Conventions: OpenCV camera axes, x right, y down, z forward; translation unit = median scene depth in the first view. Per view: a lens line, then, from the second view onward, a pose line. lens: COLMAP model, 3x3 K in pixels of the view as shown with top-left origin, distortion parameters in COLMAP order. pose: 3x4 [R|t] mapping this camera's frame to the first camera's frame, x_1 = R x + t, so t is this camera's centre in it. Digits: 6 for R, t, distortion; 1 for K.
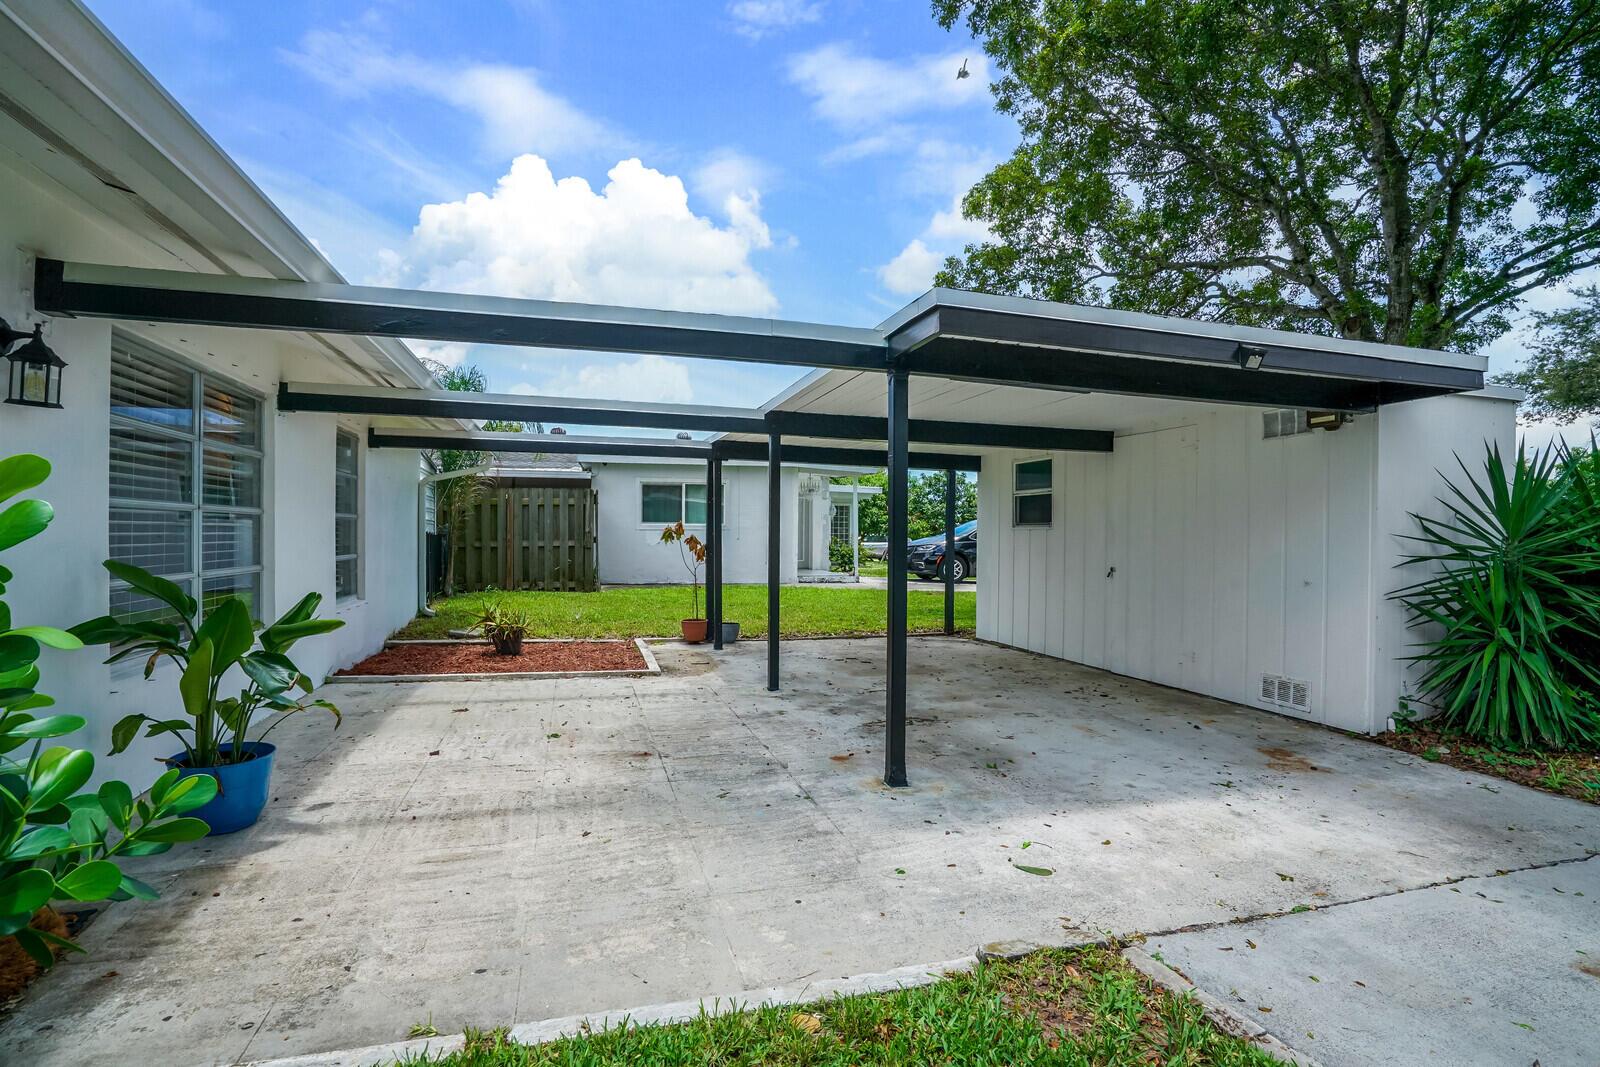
lens RADIAL K [[770.6, 0, 800.0], [0, 770.6, 533.5], [0, 0, 1]] dist [-0.012601, 0.000532]
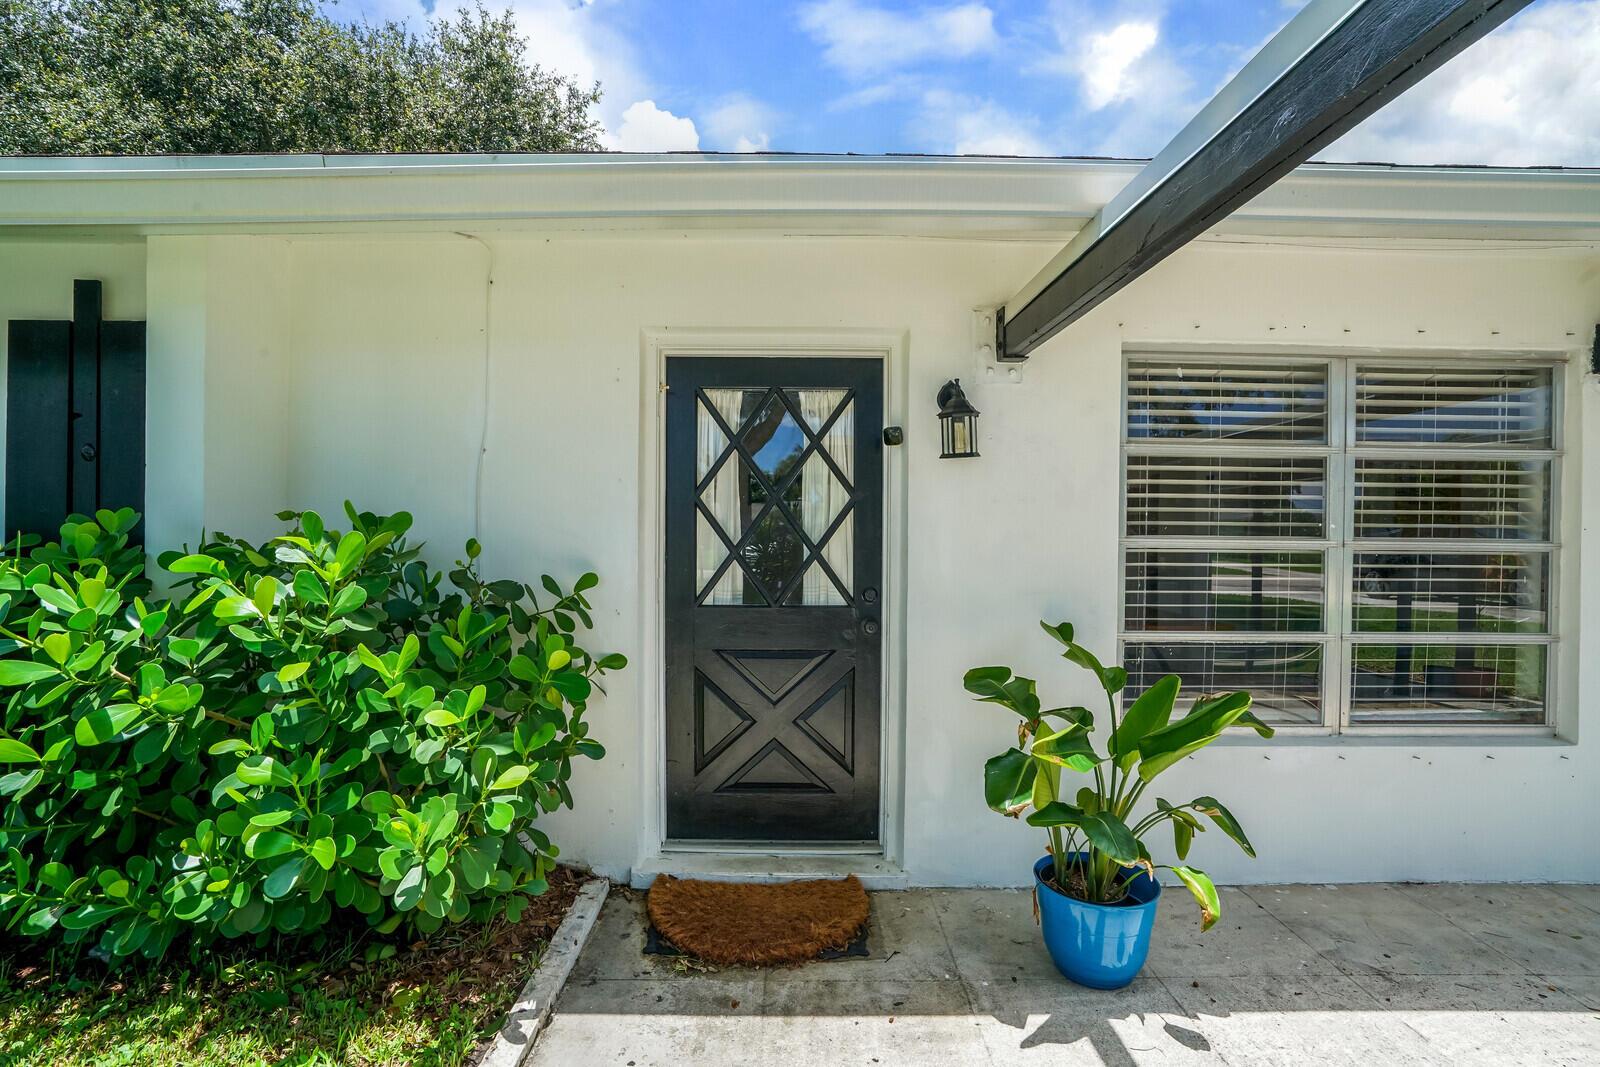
lens RADIAL K [[743.8, 0, 791.6], [0, 743.8, 535.9], [0, 0, 1]] dist [-0.030297, 0.013277]
pose [[-0.282041, 0.000624, -0.959402, 0.033887], [-0.013136, 0.999904, 0.004512, -0.048882], [0.959312, 0.013876, -0.282005, 0.849991]]
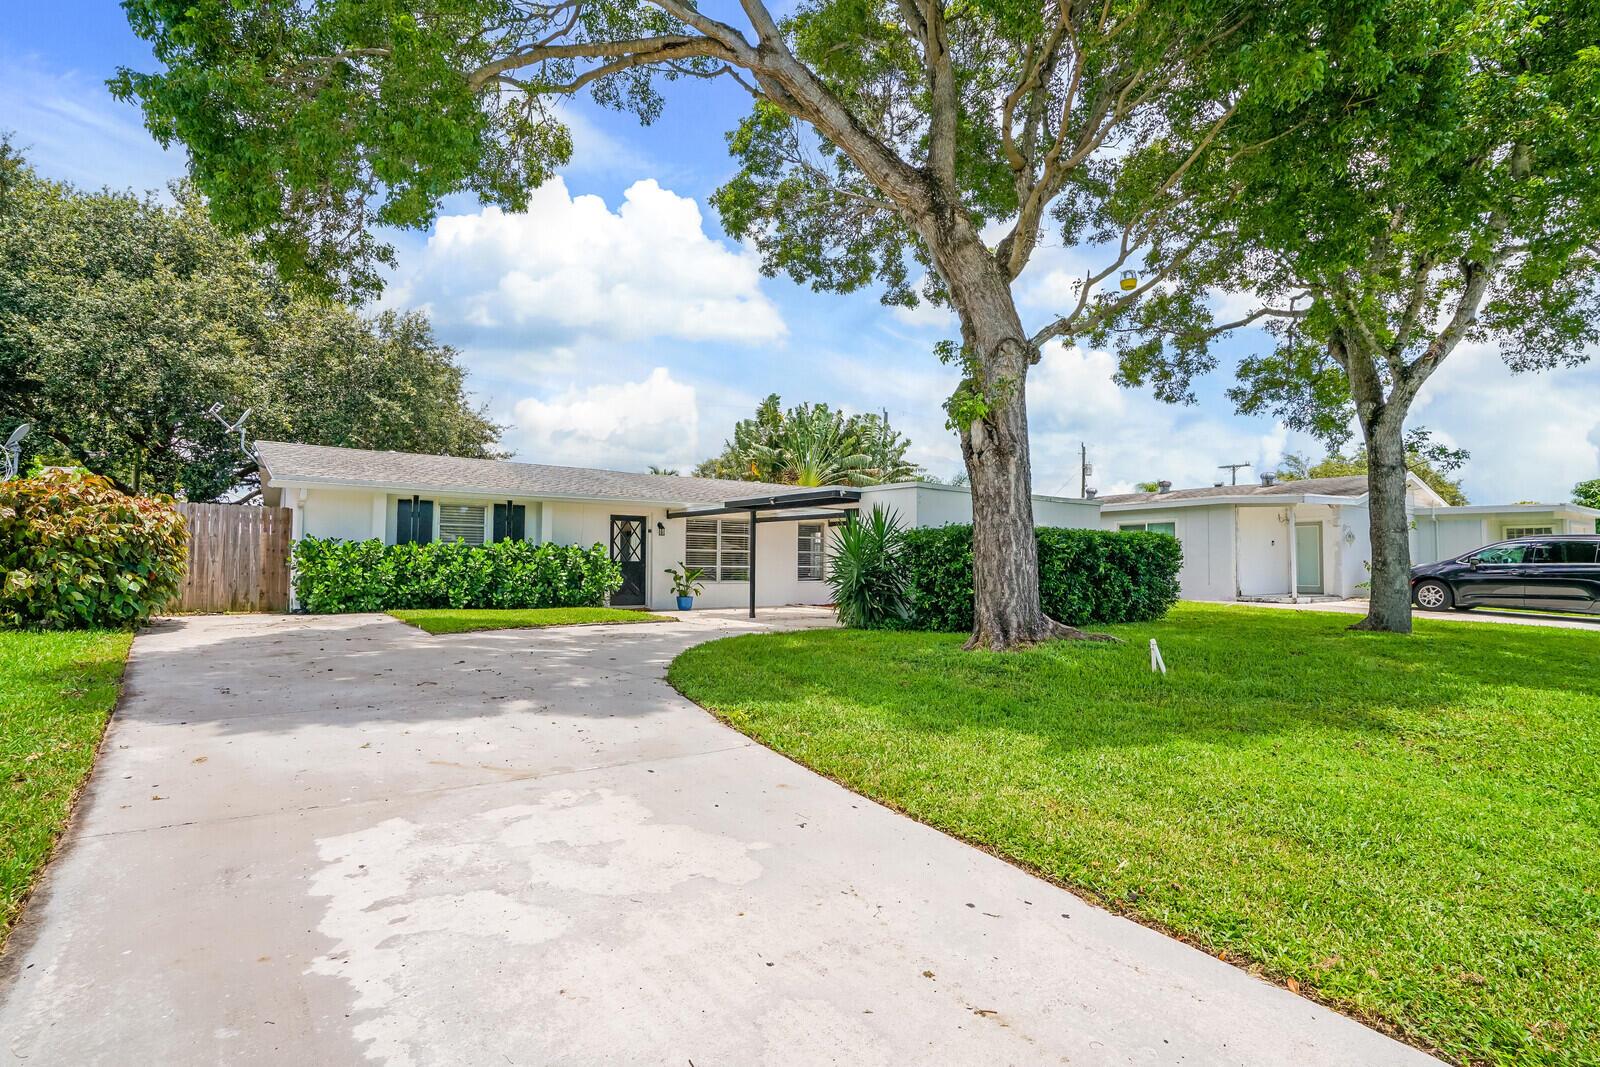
lens RADIAL K [[743.8, 0, 791.6], [0, 743.8, 535.9], [0, 0, 1]] dist [-0.030297, 0.013277]
pose [[0.330678, -0.050923, -0.942369, 4.365984], [-0.002473, 0.998493, -0.054824, 0.149583], [0.943740, 0.020459, 0.330054, -0.068923]]
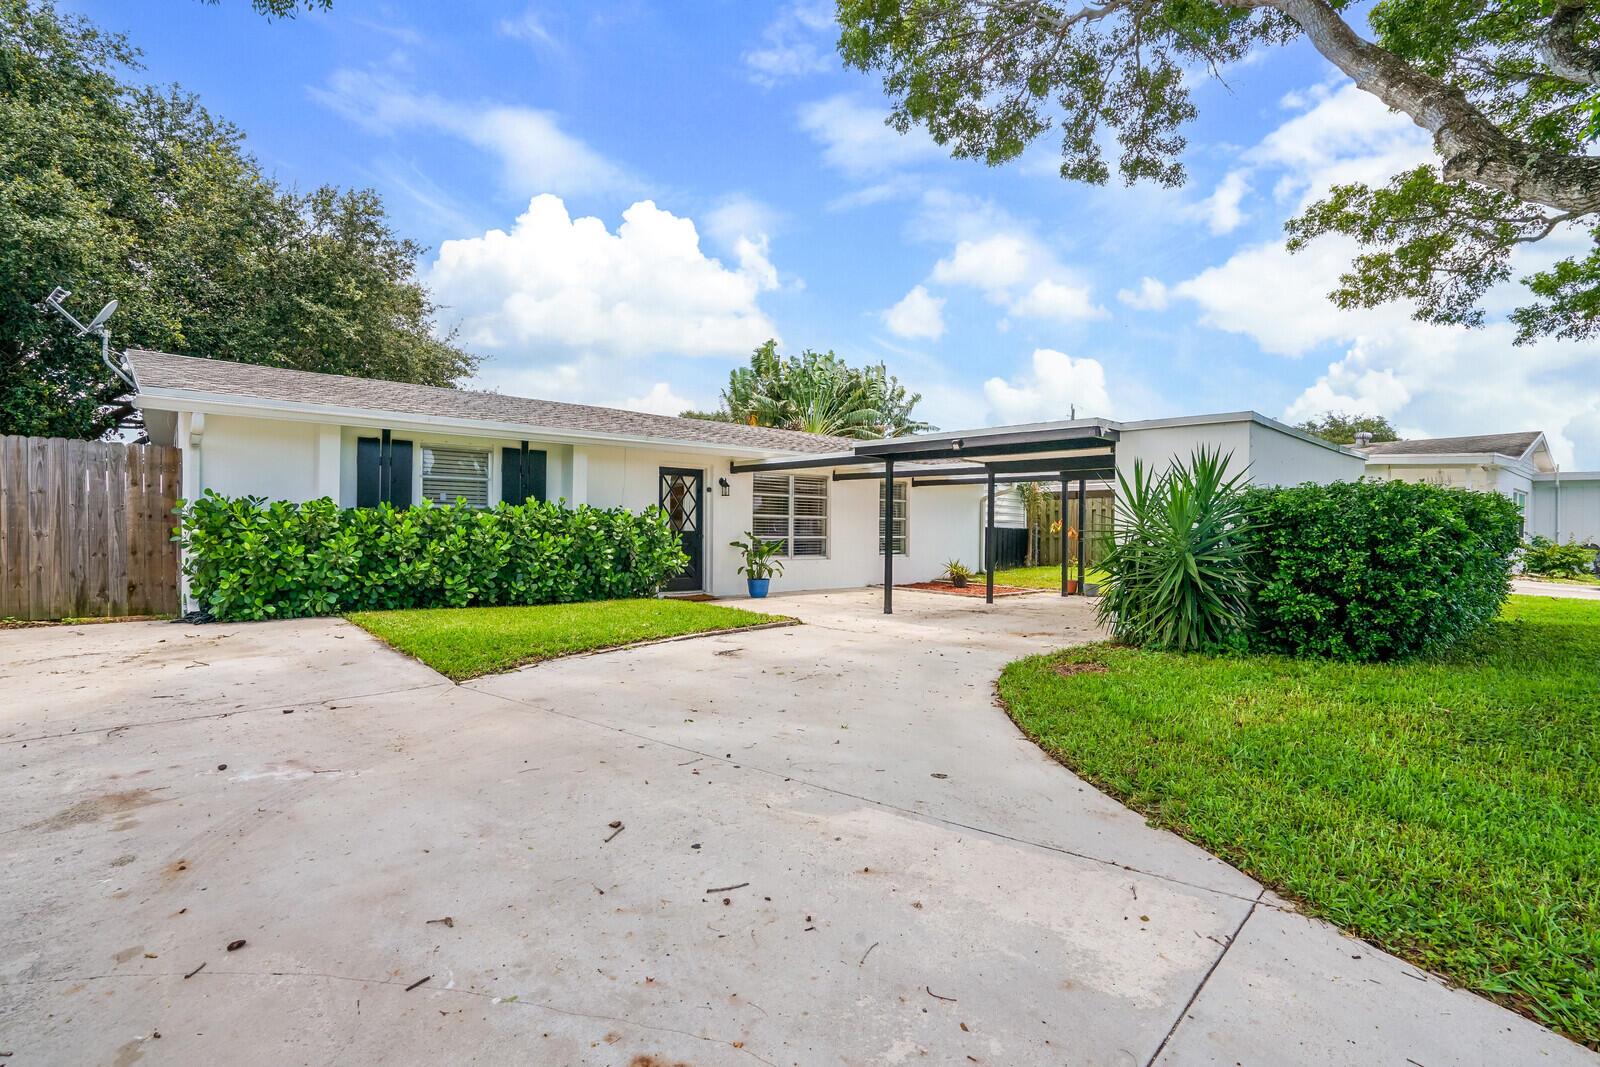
lens RADIAL K [[732.9, 0, 803.9], [0, 732.9, 535.7], [0, 0, 1]] dist [-0.038345, 0.010250]
pose [[0.418593, -0.003200, -0.908168, 2.757519], [-0.003992, 0.999978, -0.005364, 0.086756], [0.908165, 0.005870, 0.418571, -0.422316]]
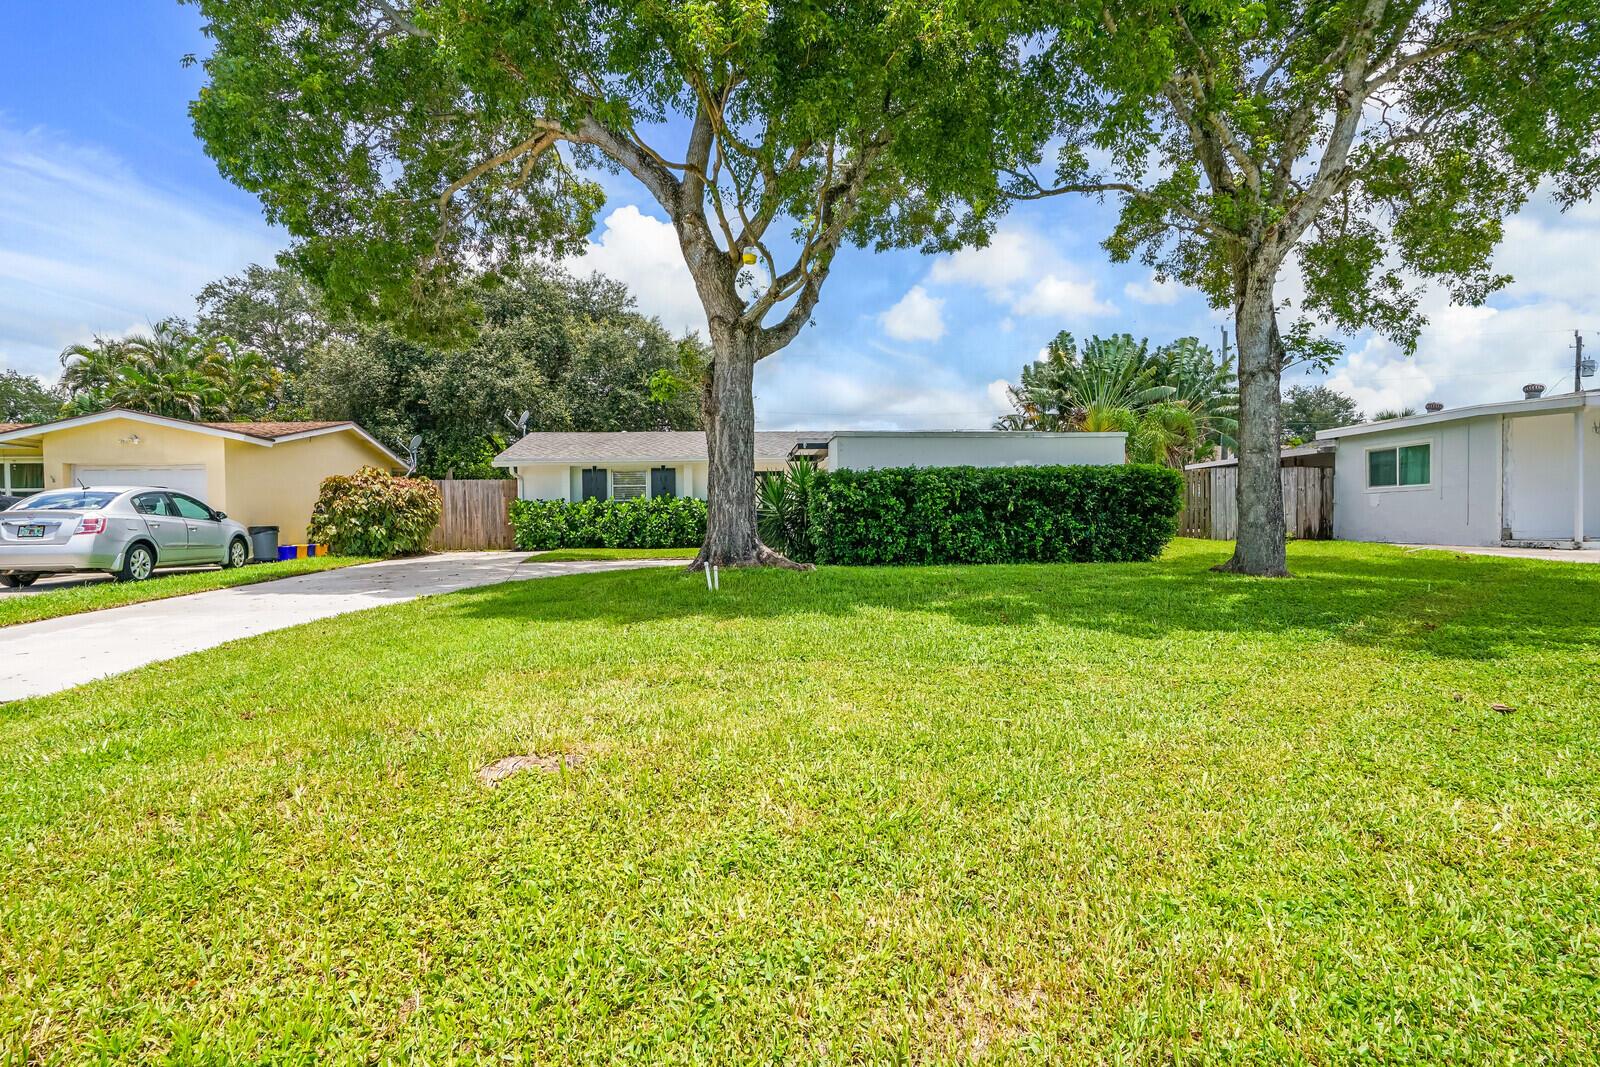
lens RADIAL K [[770.6, 0, 800.0], [0, 770.6, 533.5], [0, 0, 1]] dist [-0.012601, 0.000532]
pose [[-0.208792, 0.002244, -0.977957, 5.229087], [0.006605, 0.999978, 0.000885, 0.223489], [0.977938, -0.006275, -0.208803, 2.149575]]
